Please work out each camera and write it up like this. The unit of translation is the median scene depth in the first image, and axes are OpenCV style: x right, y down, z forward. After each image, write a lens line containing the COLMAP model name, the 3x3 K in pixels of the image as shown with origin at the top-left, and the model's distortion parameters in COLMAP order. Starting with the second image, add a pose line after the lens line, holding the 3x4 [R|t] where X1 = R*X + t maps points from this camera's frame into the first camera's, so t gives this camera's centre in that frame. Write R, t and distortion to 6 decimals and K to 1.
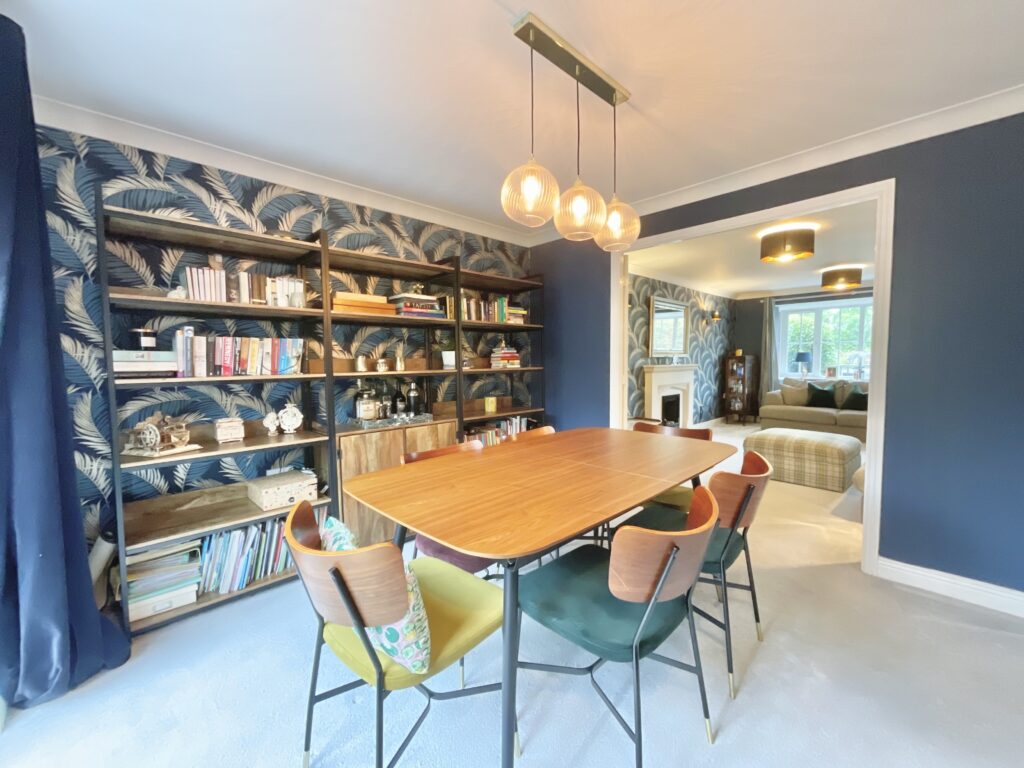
lens RADIAL K [[416.3, 0, 512.0], [0, 416.3, 384.0], [0, 0, 1]] dist [-0.000322, 0.000109]
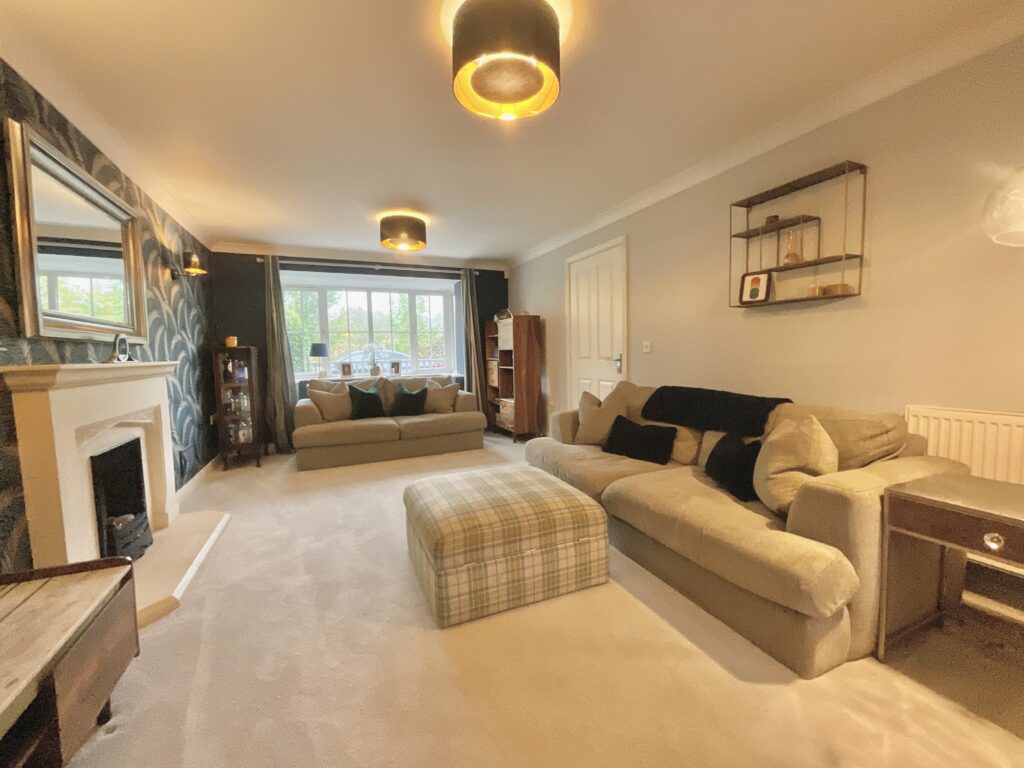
lens RADIAL K [[416.3, 0, 512.0], [0, 416.3, 384.0], [0, 0, 1]] dist [-0.000322, 0.000109]
pose [[0.331064, -0.071880, 0.940867, 0.137953], [0.079623, 0.995666, 0.048049, -0.015179], [-0.940243, 0.059007, 0.335352, 0.478682]]
